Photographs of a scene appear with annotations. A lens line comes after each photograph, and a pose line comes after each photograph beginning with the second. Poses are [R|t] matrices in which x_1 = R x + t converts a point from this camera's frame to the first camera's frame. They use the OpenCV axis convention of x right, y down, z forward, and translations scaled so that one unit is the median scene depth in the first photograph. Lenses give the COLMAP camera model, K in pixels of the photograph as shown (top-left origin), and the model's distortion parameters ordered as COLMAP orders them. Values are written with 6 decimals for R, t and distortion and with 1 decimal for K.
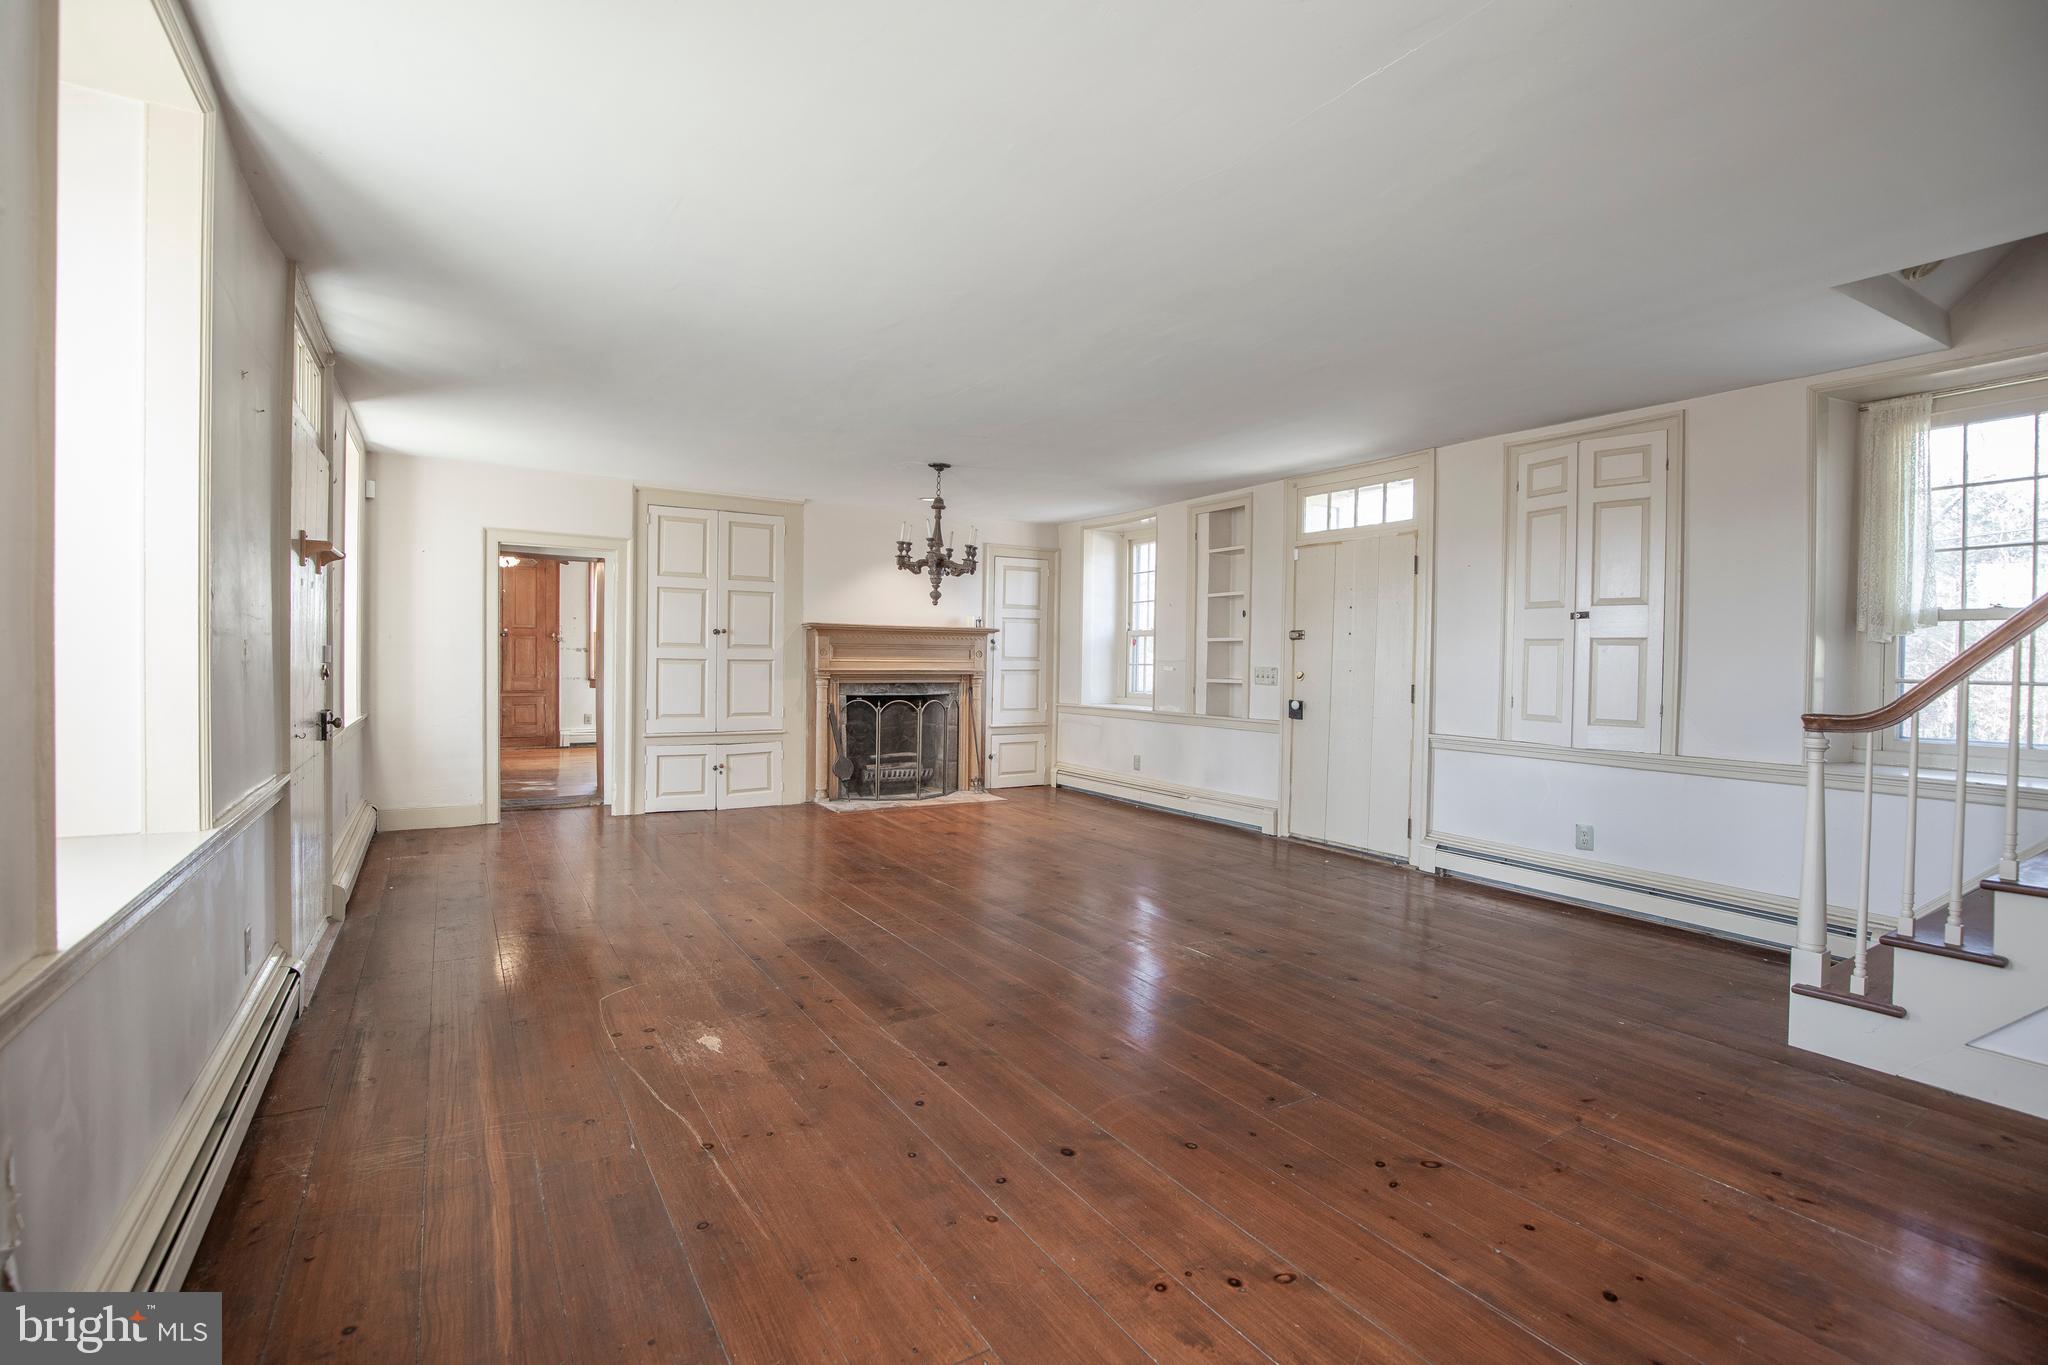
lens RADIAL K [[941.4, 0, 1026.3], [0, 941.4, 668.5], [0, 0, 1]] dist [-0.029529, 0.002712]
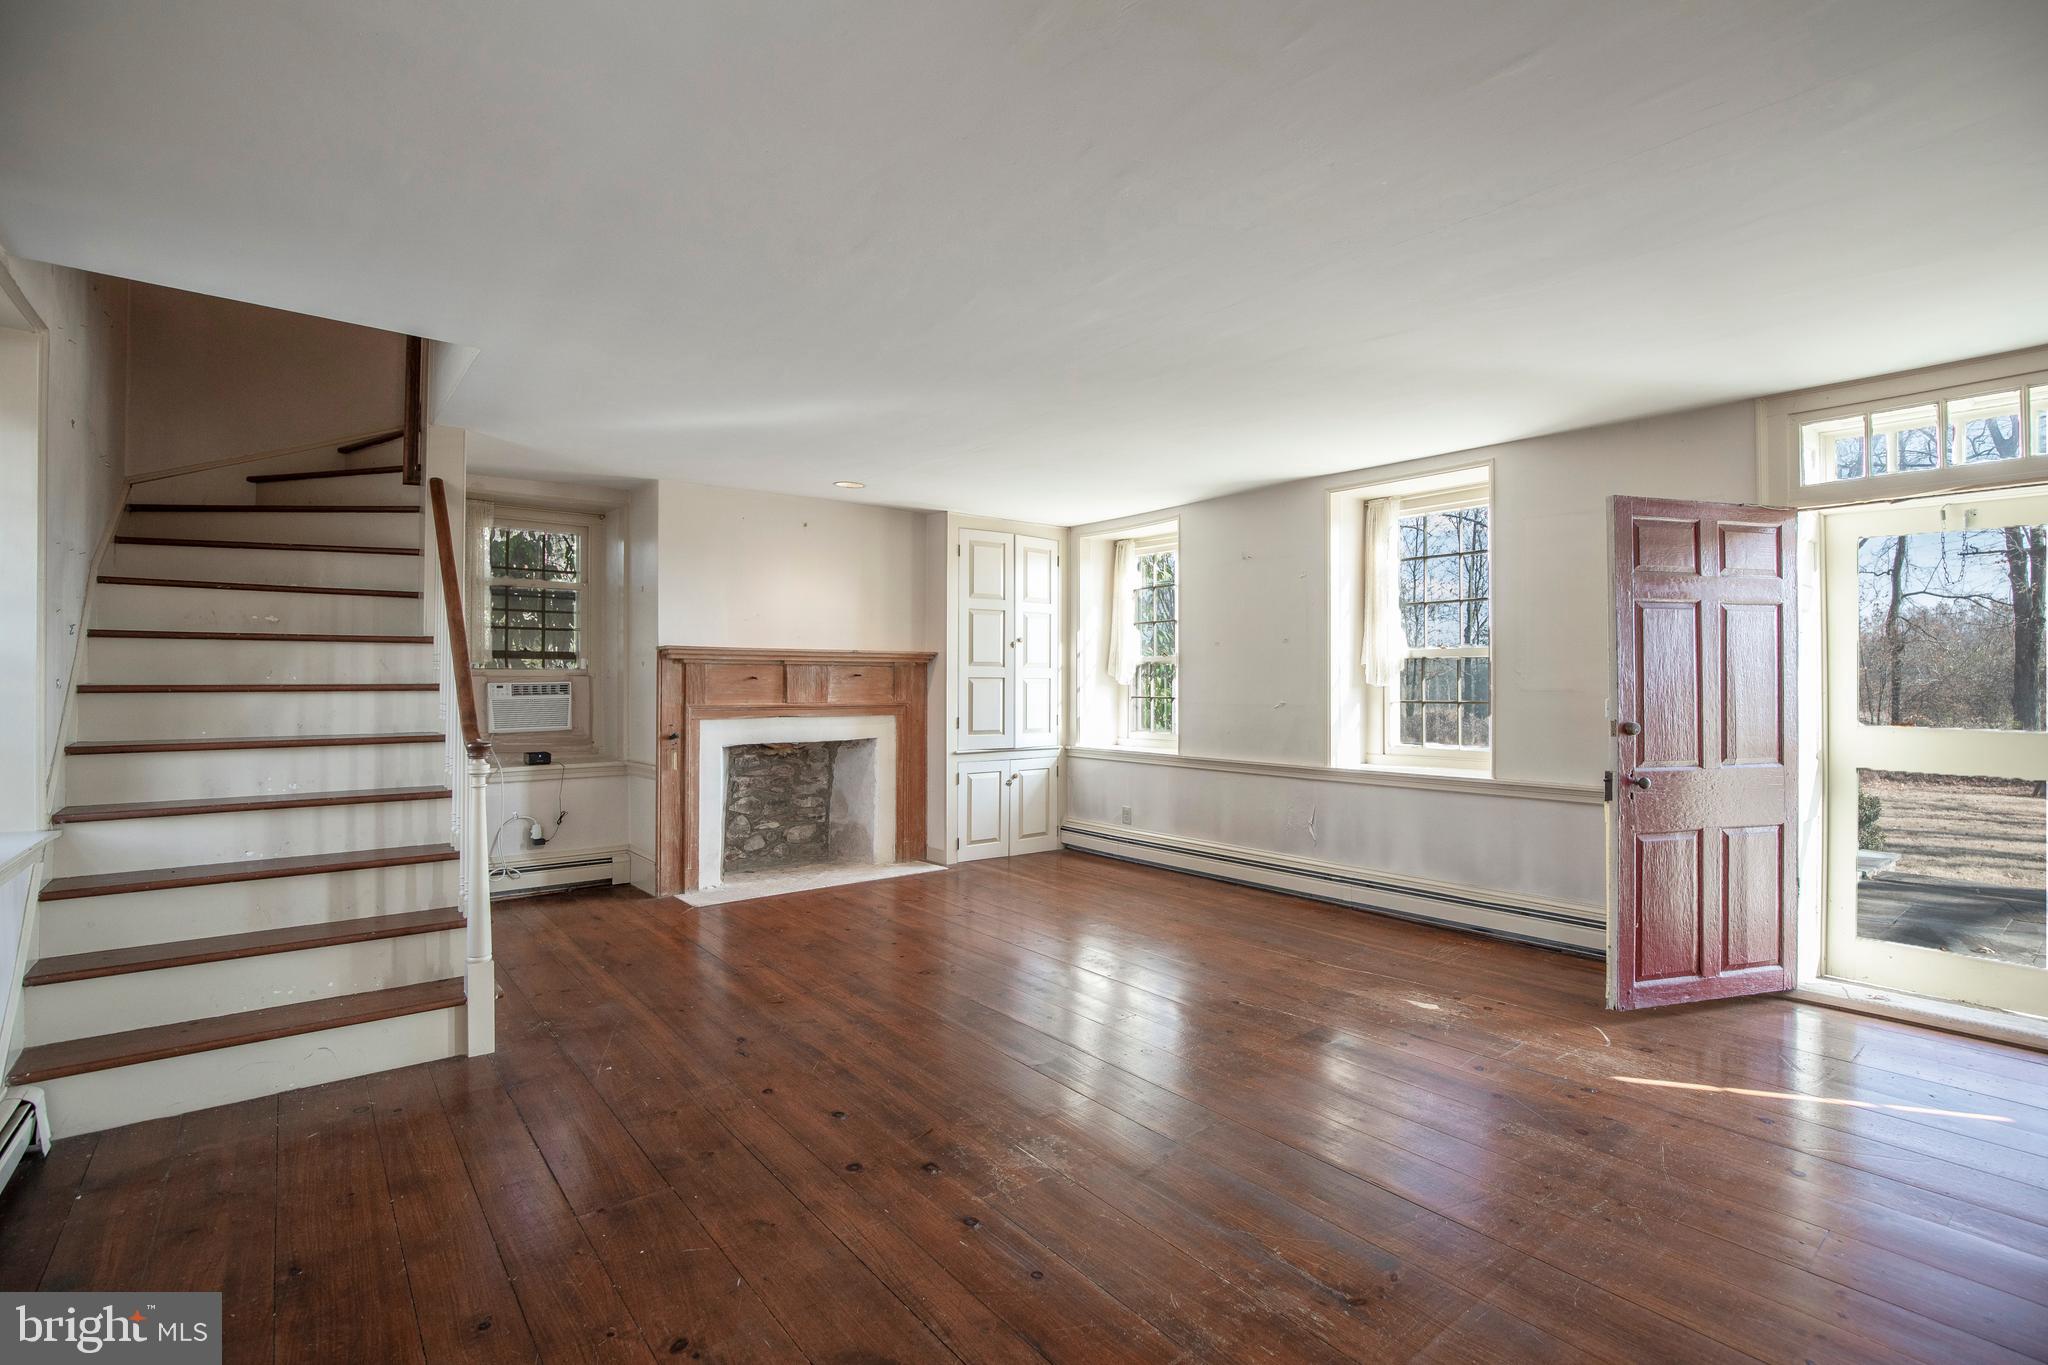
lens RADIAL K [[941.4, 0, 1037.0], [0, 941.4, 673.1], [0, 0, 1]] dist [-0.029529, 0.002712]
pose [[-0.991546, -0.016948, -0.128646, 0.150028], [-0.017097, 0.999854, 0.000049, -0.018330], [0.128626, 0.002248, -0.991691, 0.920050]]
